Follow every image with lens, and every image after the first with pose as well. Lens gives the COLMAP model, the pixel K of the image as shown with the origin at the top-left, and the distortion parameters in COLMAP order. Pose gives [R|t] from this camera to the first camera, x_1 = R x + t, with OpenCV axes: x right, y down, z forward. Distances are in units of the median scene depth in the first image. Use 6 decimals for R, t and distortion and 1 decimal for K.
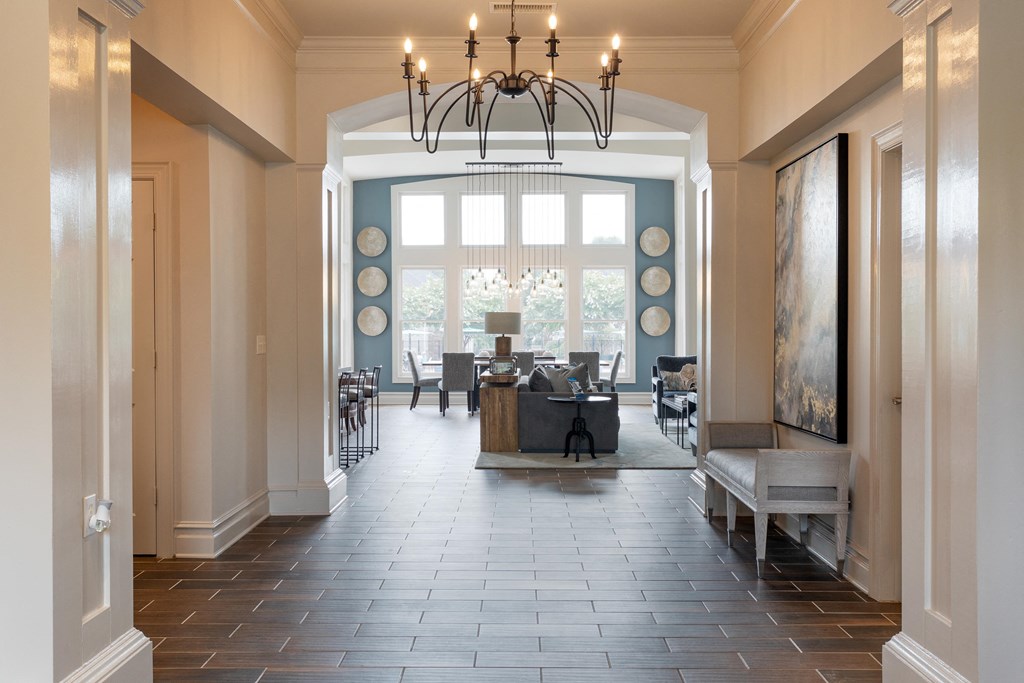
lens RADIAL K [[981.0, 0, 512.0], [0, 981.0, 341.5], [0, 0, 1]] dist [0.000079, 0.010010]
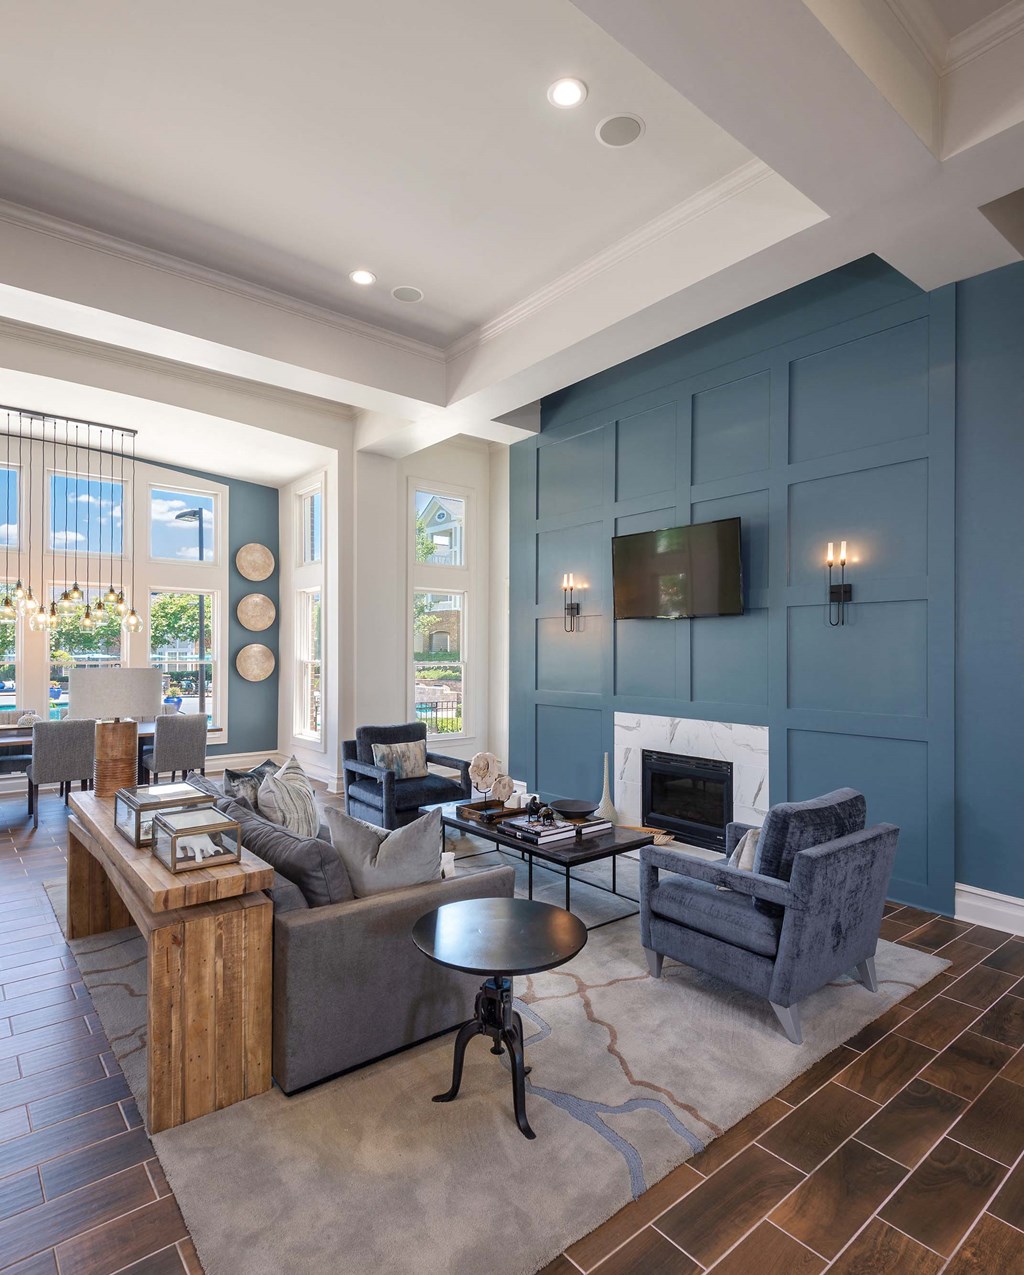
lens RADIAL K [[698.2, 0, 512.0], [0, 698.2, 637.5], [0, 0, 1]] dist [0.002613, 0.000099]
pose [[0.768868, 0.016835, 0.639186, -0.052666], [0.004197, 0.999499, -0.031373, -0.023059], [-0.639394, 0.026804, 0.768412, 0.443257]]
